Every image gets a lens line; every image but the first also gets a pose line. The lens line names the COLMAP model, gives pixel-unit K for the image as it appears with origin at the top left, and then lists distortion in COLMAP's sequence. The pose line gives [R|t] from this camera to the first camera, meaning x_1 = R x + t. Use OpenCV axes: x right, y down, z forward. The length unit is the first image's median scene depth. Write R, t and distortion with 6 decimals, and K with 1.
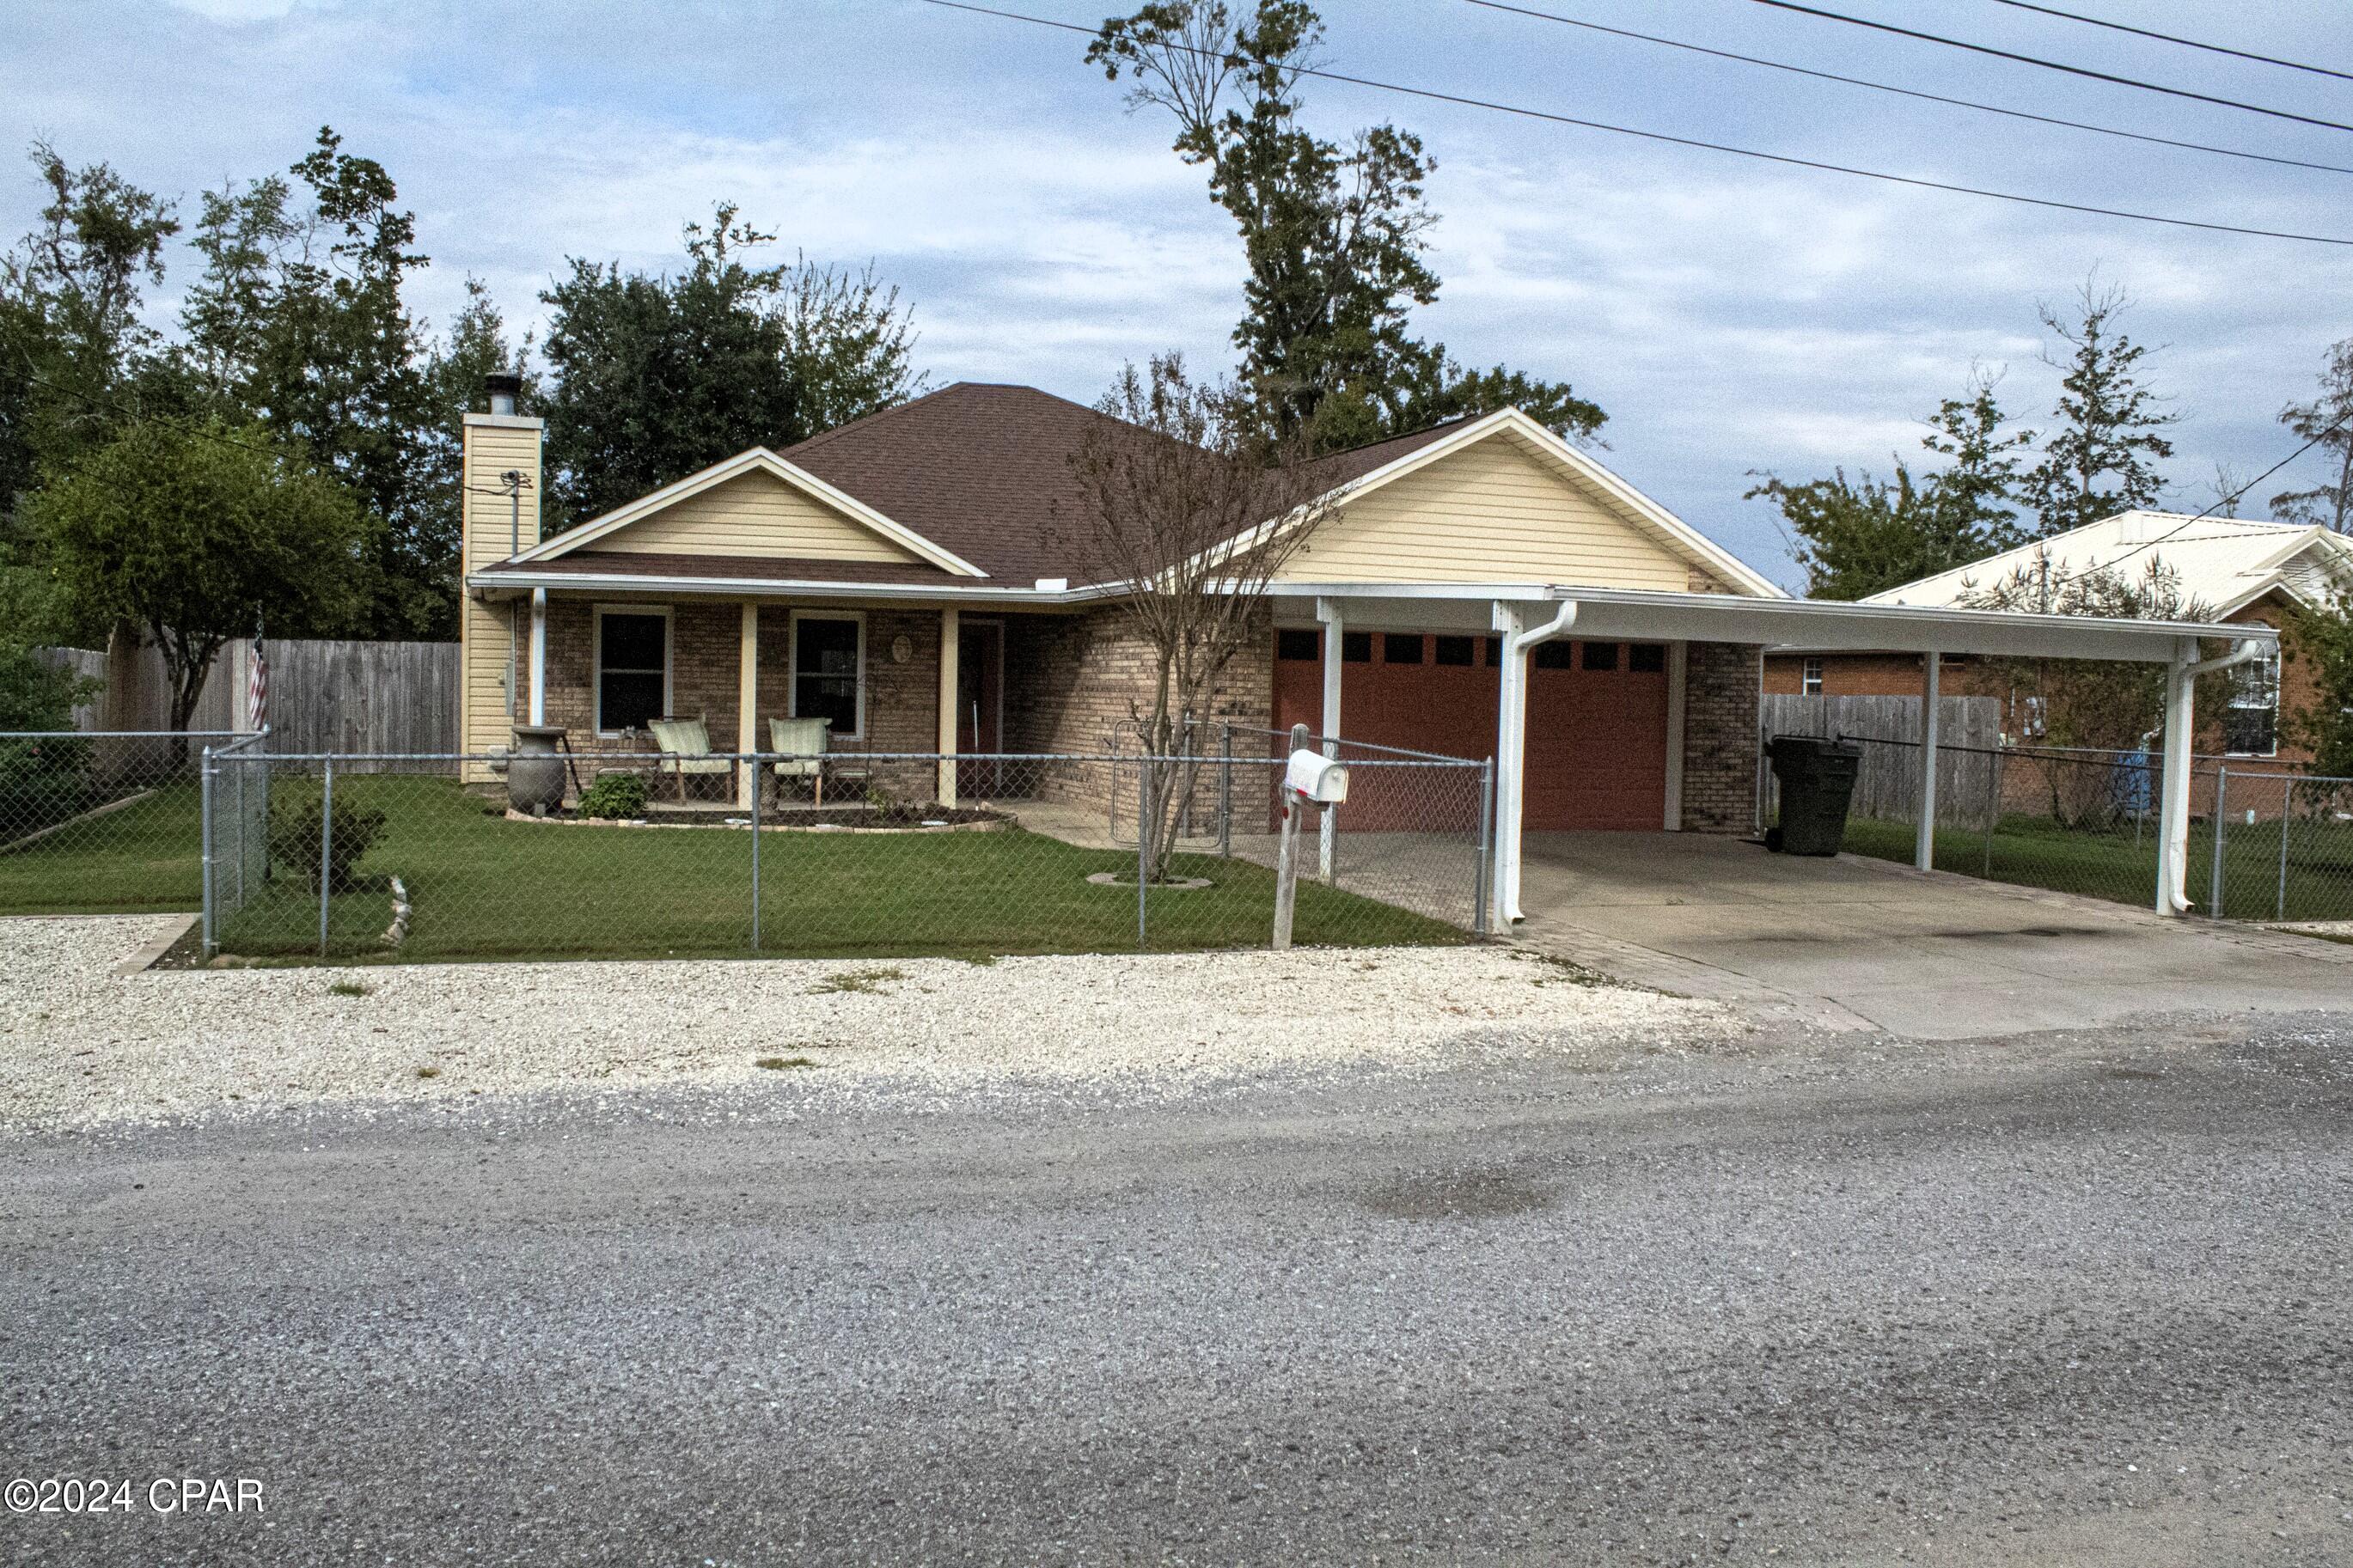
lens RADIAL K [[1948.1, 0, 1155.3], [0, 1948.1, 804.4], [0, 0, 1]] dist [-0.168732, 0.149722]
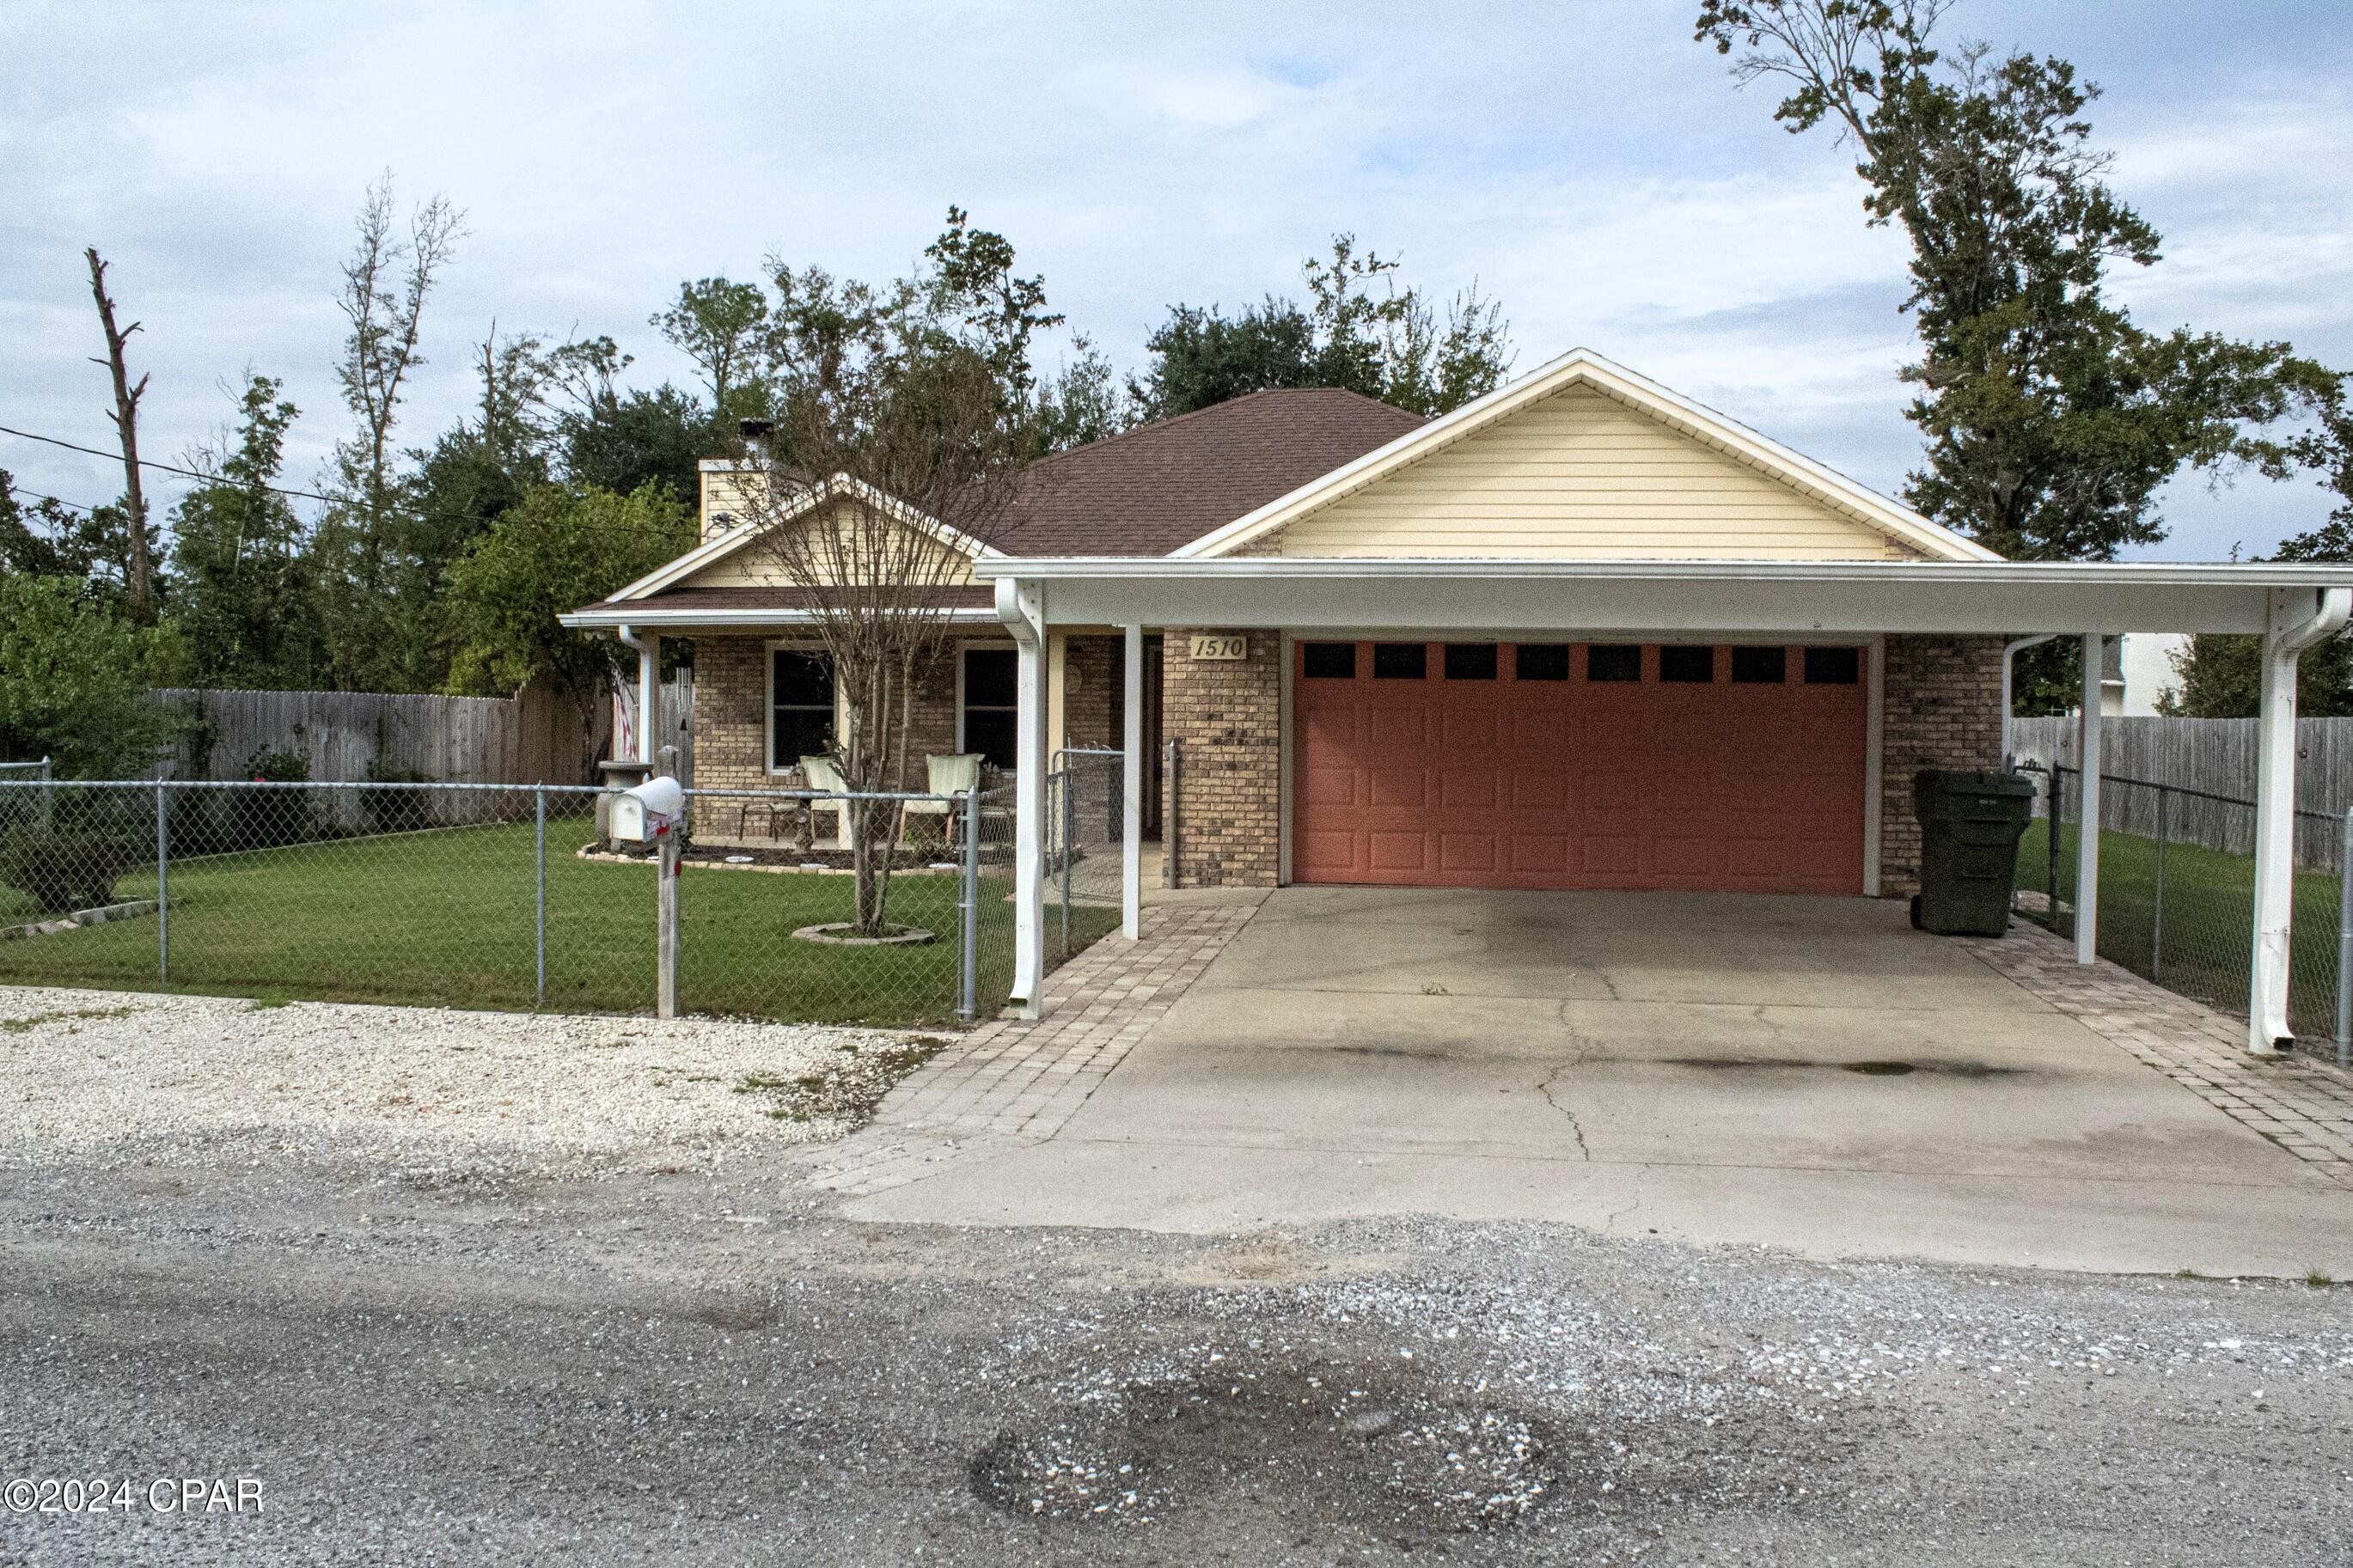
lens RADIAL K [[1948.1, 0, 1170.0], [0, 1948.1, 809.3], [0, 0, 1]] dist [-0.168732, 0.149722]
pose [[0.881481, 0.006573, -0.472174, 0.287533], [-0.017277, 0.999683, -0.018338, -0.001309], [0.471904, 0.024322, 0.881314, 0.166546]]
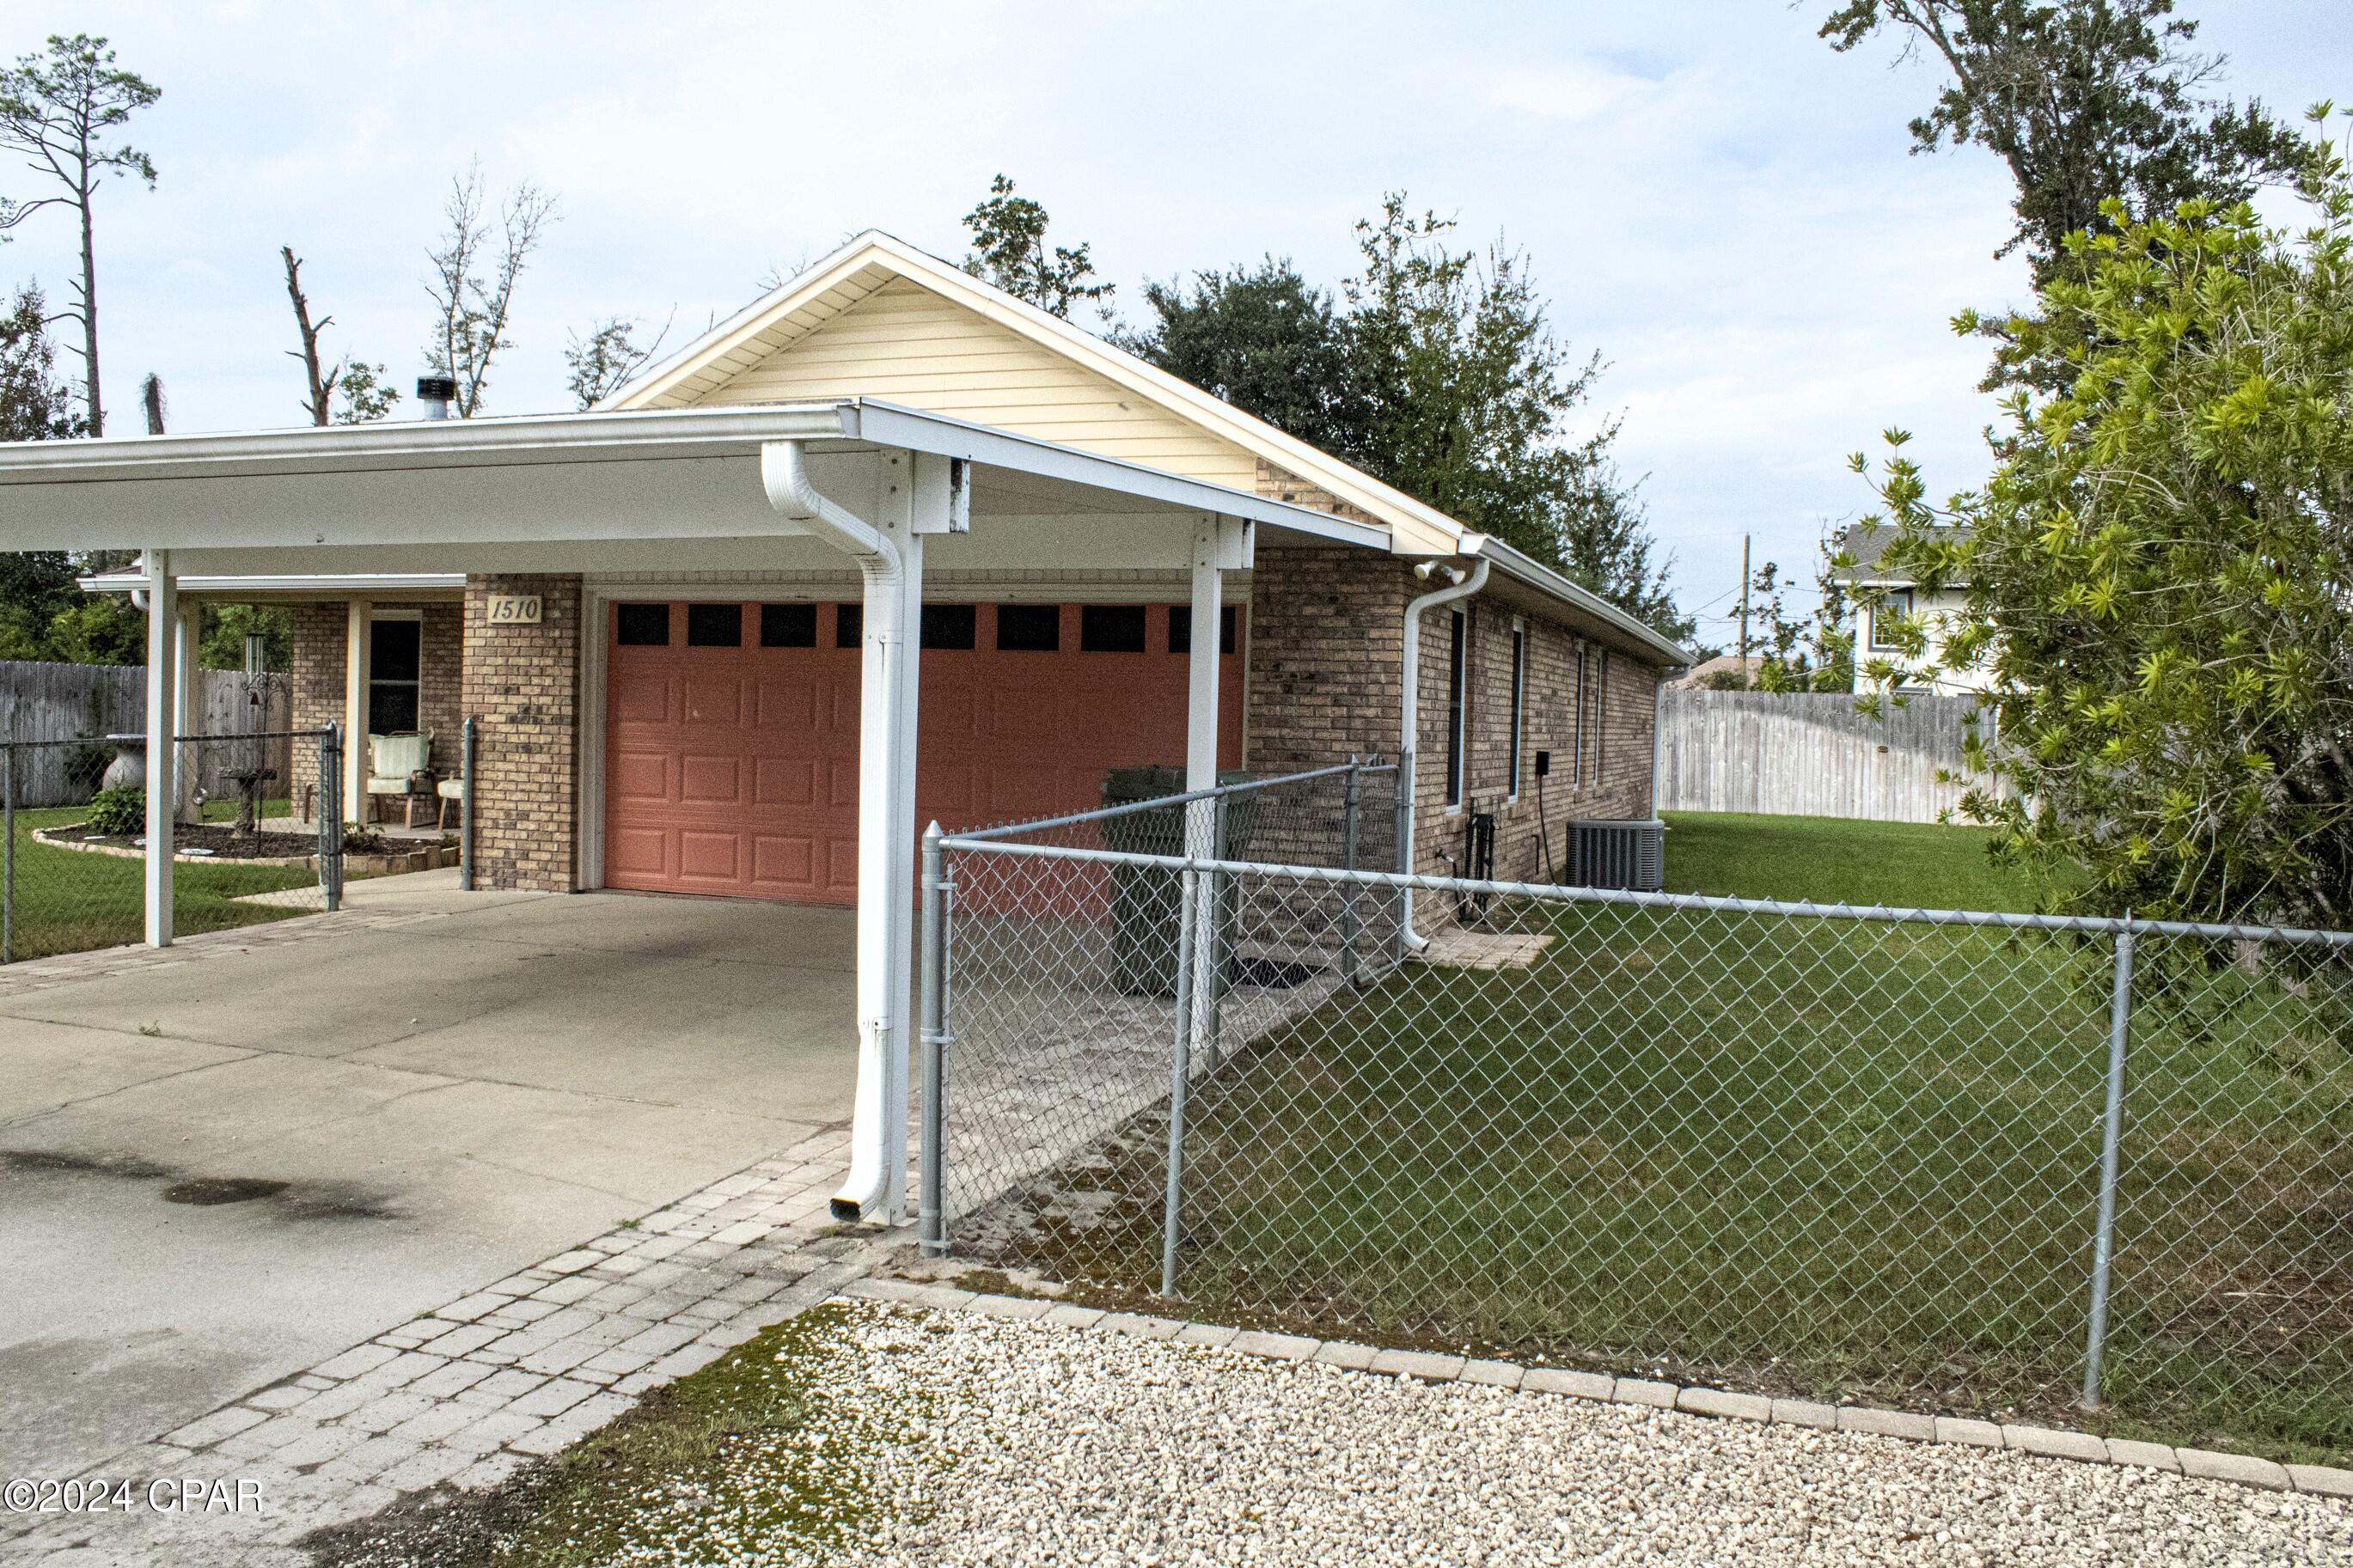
lens RADIAL K [[1948.1, 0, 1175.1], [0, 1948.1, 808.6], [0, 0, 1]] dist [-0.168732, 0.149722]
pose [[0.785586, 0.028532, -0.618095, 0.459832], [-0.046838, 0.998812, -0.013424, -0.011150], [0.616978, 0.039496, 0.785989, 0.408886]]
